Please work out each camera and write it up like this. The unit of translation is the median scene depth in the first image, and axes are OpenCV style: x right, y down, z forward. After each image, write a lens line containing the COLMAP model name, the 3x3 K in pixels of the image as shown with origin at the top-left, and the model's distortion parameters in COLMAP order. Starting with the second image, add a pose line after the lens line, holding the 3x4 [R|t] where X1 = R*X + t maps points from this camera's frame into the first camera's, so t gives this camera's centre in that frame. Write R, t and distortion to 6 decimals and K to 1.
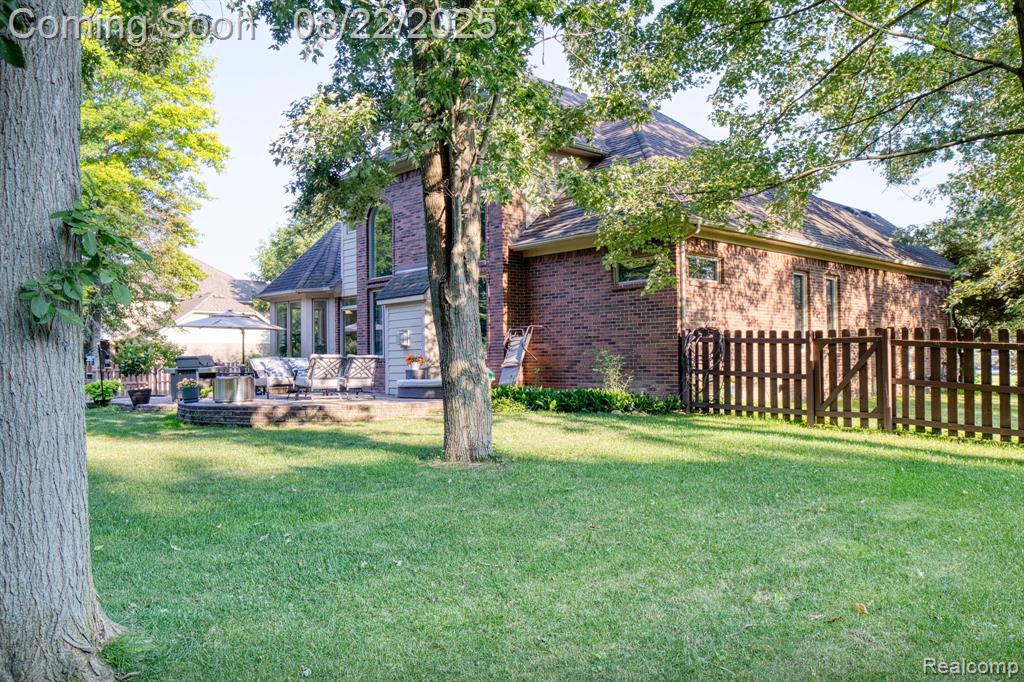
lens RADIAL K [[806.6, 0, 512.0], [0, 806.6, 341.0], [0, 0, 1]] dist [-0.004398, -0.001773]
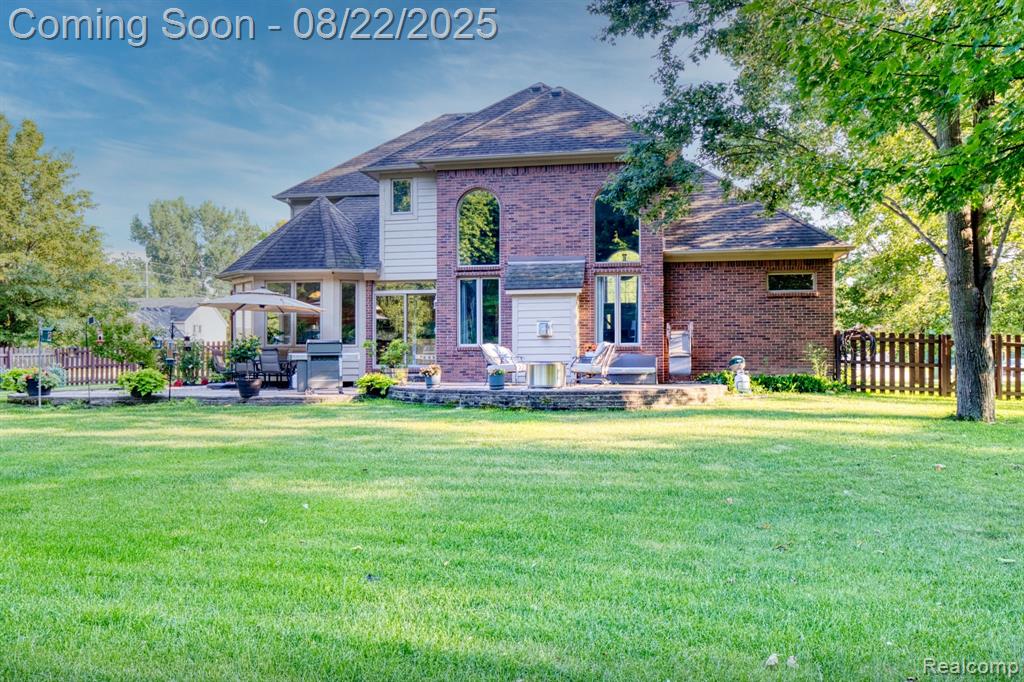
lens RADIAL K [[806.6, 0, 512.0], [0, 806.6, 341.0], [0, 0, 1]] dist [-0.004398, -0.001773]
pose [[0.800339, 0.026980, 0.598941, -0.890482], [-0.025295, 0.999617, -0.011228, 0.028495], [-0.599014, -0.006164, 0.800715, 0.222825]]
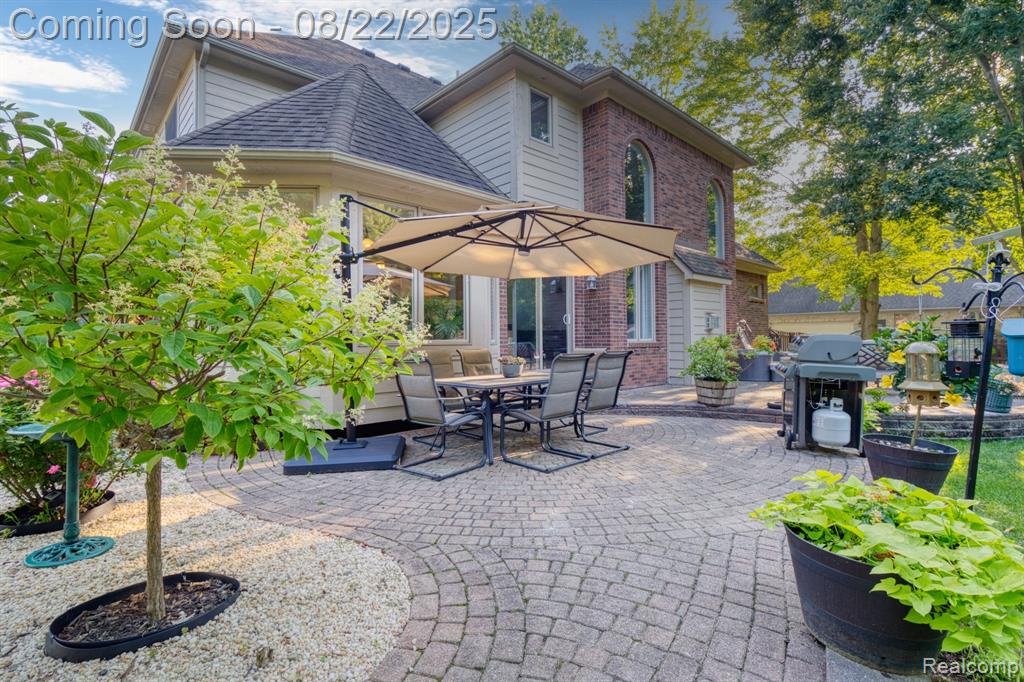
lens RADIAL K [[480.3, 0, 514.4], [0, 480.3, 325.7], [0, 0, 1]] dist [0.000152, 0.000071]
pose [[-0.009010, 0.043075, 0.999031, -0.765476], [-0.016060, 0.998937, -0.043216, 0.031677], [-0.999830, -0.016433, -0.008309, 1.388492]]
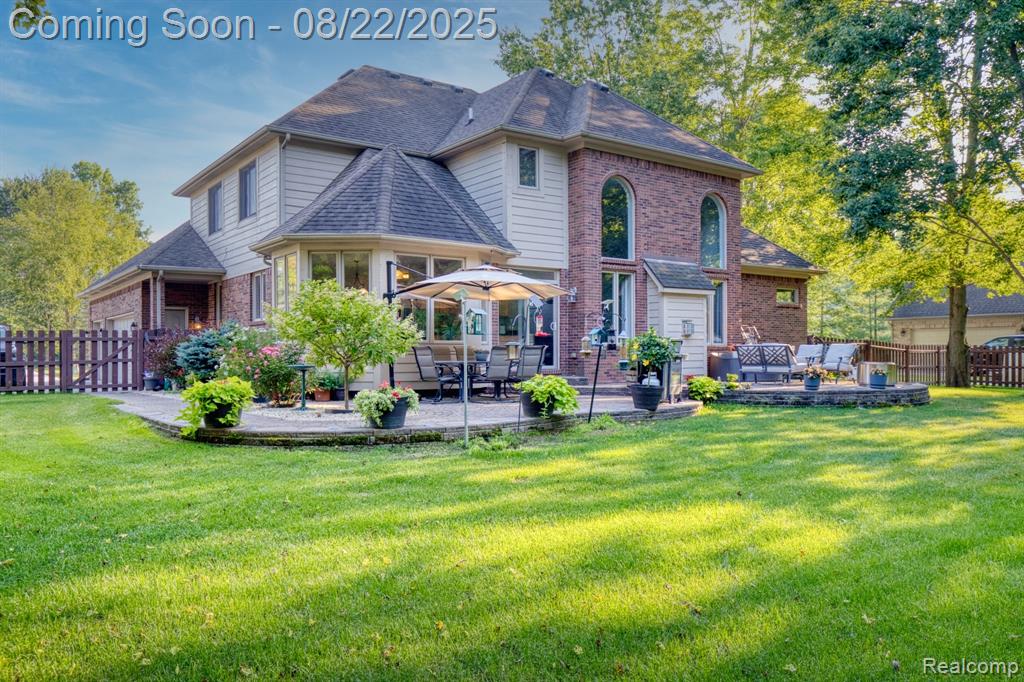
lens RADIAL K [[768.1, 0, 512.0], [0, 768.1, 341.0], [0, 0, 1]] dist [0.002682, 0.000242]
pose [[0.117150, 0.031923, 0.992601, -1.294500], [-0.022996, 0.999302, -0.029424, 0.053279], [-0.992848, -0.019379, 0.117802, 1.254481]]
